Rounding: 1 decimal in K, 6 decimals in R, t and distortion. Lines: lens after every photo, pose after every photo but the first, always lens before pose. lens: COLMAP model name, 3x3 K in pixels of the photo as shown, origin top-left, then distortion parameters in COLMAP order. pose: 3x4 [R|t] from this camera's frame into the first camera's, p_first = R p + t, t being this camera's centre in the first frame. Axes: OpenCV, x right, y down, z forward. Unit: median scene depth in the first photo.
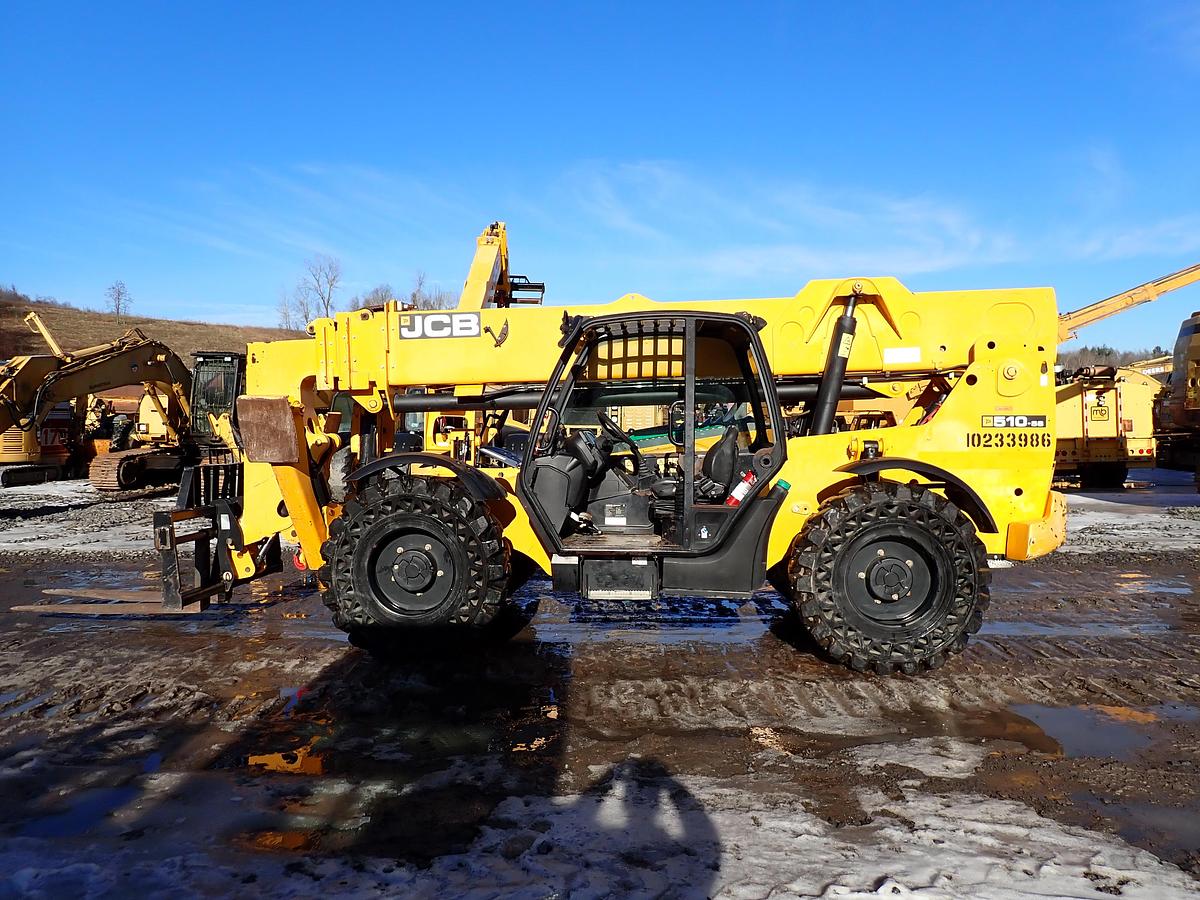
lens RADIAL K [[889.4, 0, 599.8], [0, 889.4, 445.2], [0, 0, 1]] dist [0.015604, -0.016662]
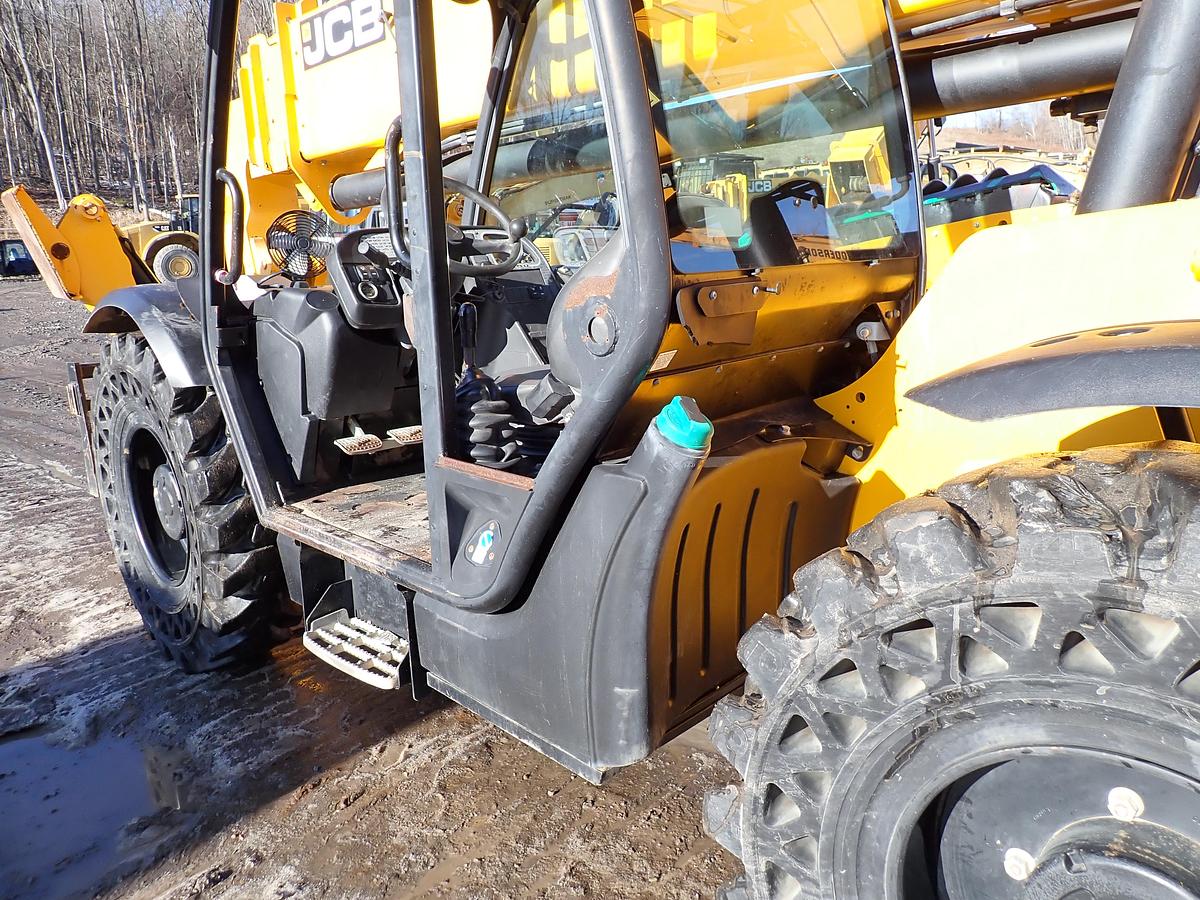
lens RADIAL K [[889.4, 0, 599.8], [0, 889.4, 445.2], [0, 0, 1]] dist [0.015604, -0.016662]
pose [[0.742507, 0.123101, -0.658430, 0.321325], [0.016683, 0.979265, 0.201897, -0.000166], [0.669631, -0.160894, 0.725057, 0.725871]]
